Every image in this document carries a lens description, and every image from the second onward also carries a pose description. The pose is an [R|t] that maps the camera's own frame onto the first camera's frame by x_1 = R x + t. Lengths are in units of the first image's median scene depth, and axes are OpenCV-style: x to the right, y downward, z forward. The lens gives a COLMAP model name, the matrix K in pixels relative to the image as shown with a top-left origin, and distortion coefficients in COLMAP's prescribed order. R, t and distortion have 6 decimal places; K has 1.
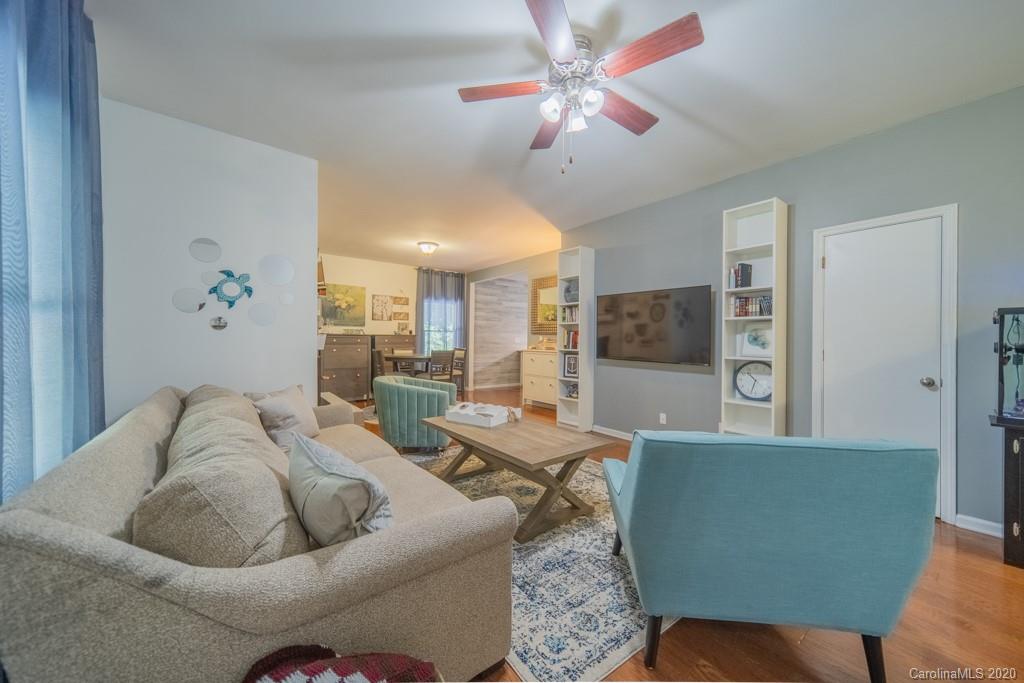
lens RADIAL K [[365.5, 0, 510.5], [0, 365.5, 340.9], [0, 0, 1]] dist [0.005325, -0.000221]
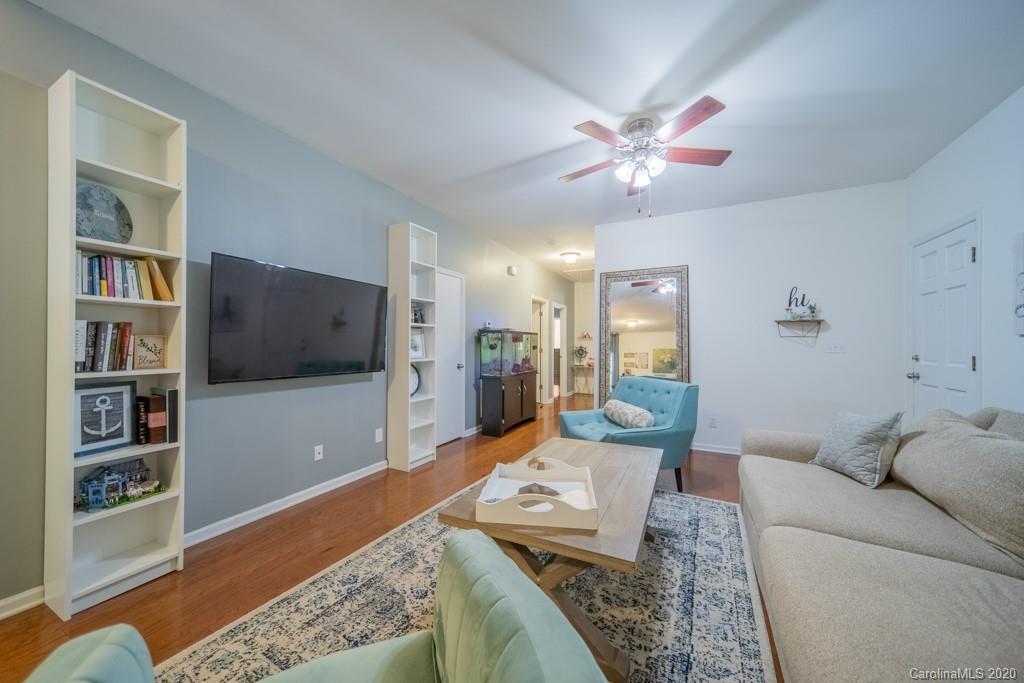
lens RADIAL K [[361.1, 0, 510.4], [0, 361.1, 342.0], [0, 0, 1]] dist [0.005857, -0.000123]
pose [[-0.421383, -0.003532, 0.906876, -0.239530], [-0.000518, 0.999993, 0.003654, -0.006165], [-0.906882, 0.001070, -0.421382, 0.581101]]
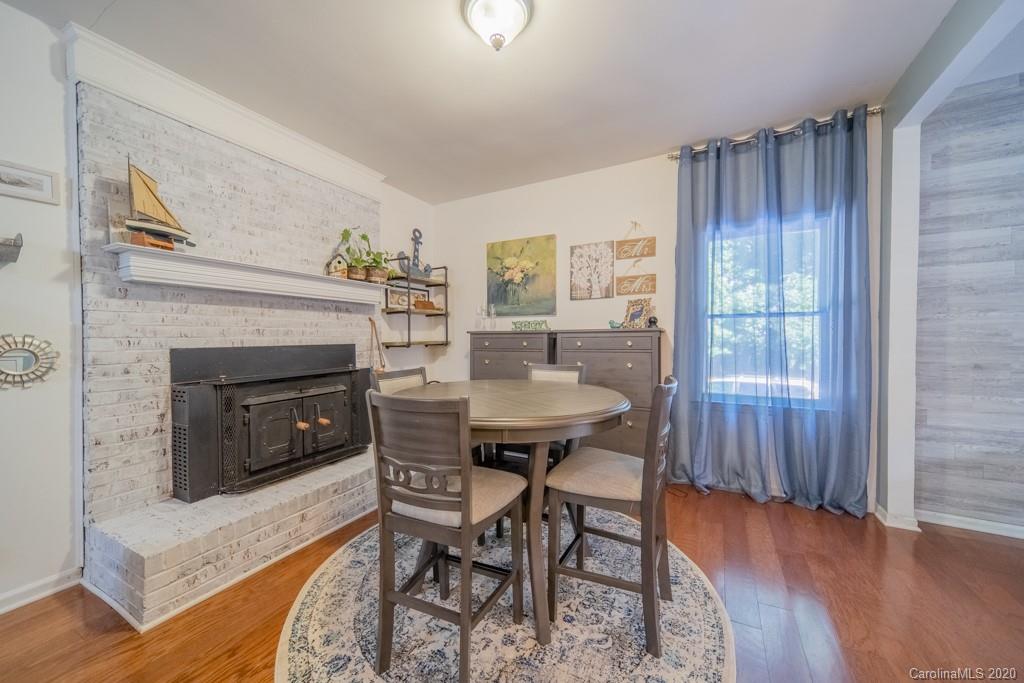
lens RADIAL K [[372.7, 0, 512.9], [0, 372.7, 340.9], [0, 0, 1]] dist [0.006344, -0.000023]
pose [[0.403639, 0.000821, -0.914918, 0.041141], [0.006990, 0.999968, 0.003981, -0.006837], [0.914892, -0.008002, 0.403620, 0.794303]]
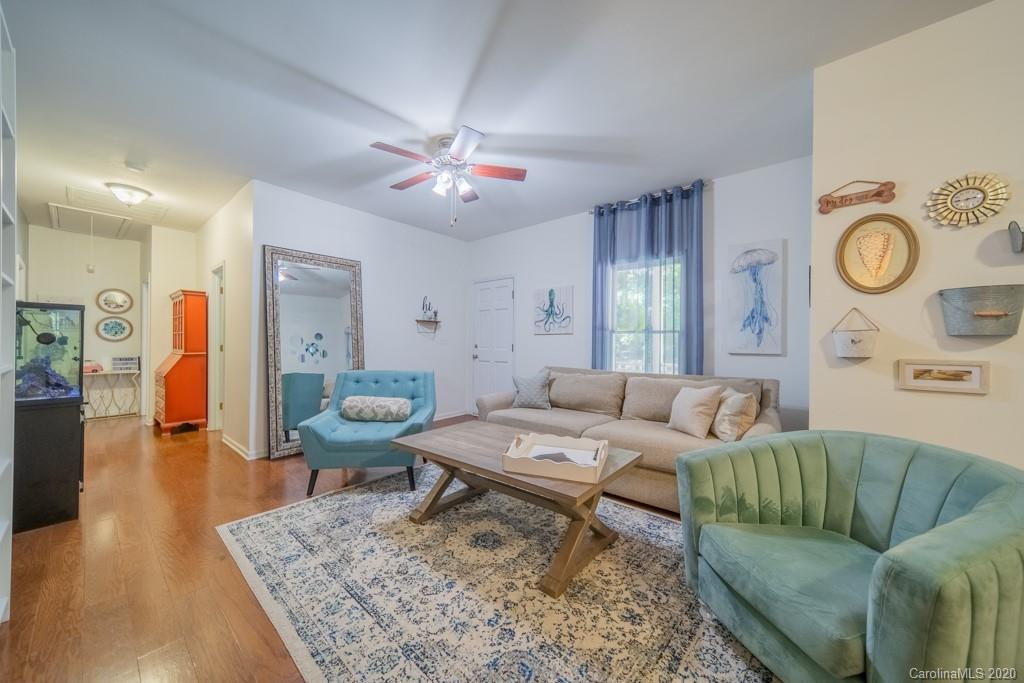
lens RADIAL K [[361.1, 0, 510.4], [0, 361.1, 342.0], [0, 0, 1]] dist [0.005857, -0.000123]
pose [[-0.979343, -0.013646, -0.201744, 0.063970], [-0.014539, 0.999890, 0.002945, 0.002753], [0.201682, 0.005817, -0.979434, 0.737434]]
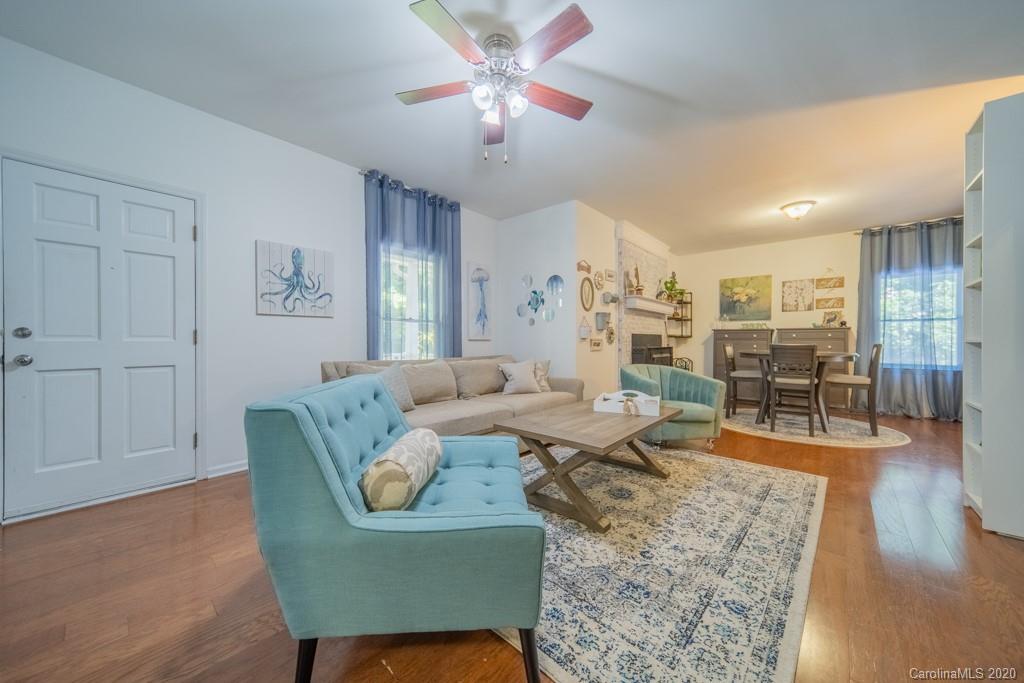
lens RADIAL K [[361.1, 0, 510.4], [0, 361.1, 342.0], [0, 0, 1]] dist [0.005857, -0.000123]
pose [[0.179697, -0.004239, -0.983713, 0.361764], [-0.006442, 0.999964, -0.005486, 0.023503], [0.983701, 0.007323, 0.179663, 0.250130]]
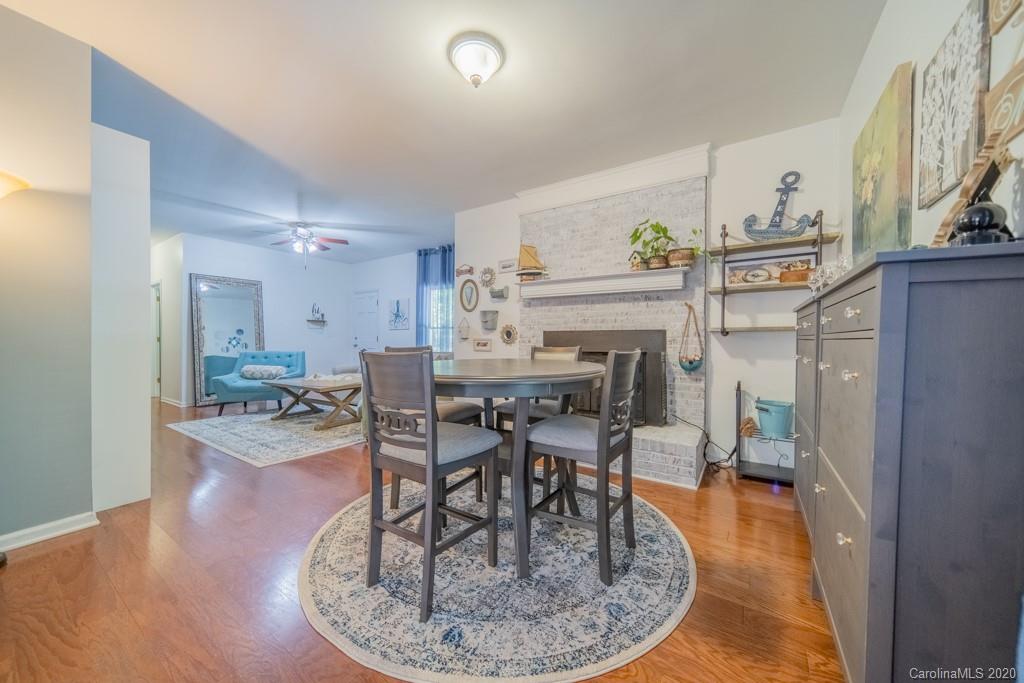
lens RADIAL K [[365.5, 0, 510.5], [0, 365.5, 340.9], [0, 0, 1]] dist [0.005325, -0.000221]
pose [[-0.948352, -0.007599, -0.317128, -0.129326], [-0.010492, 0.999917, 0.007414, 0.011302], [0.317045, 0.010358, -0.948354, 1.205203]]
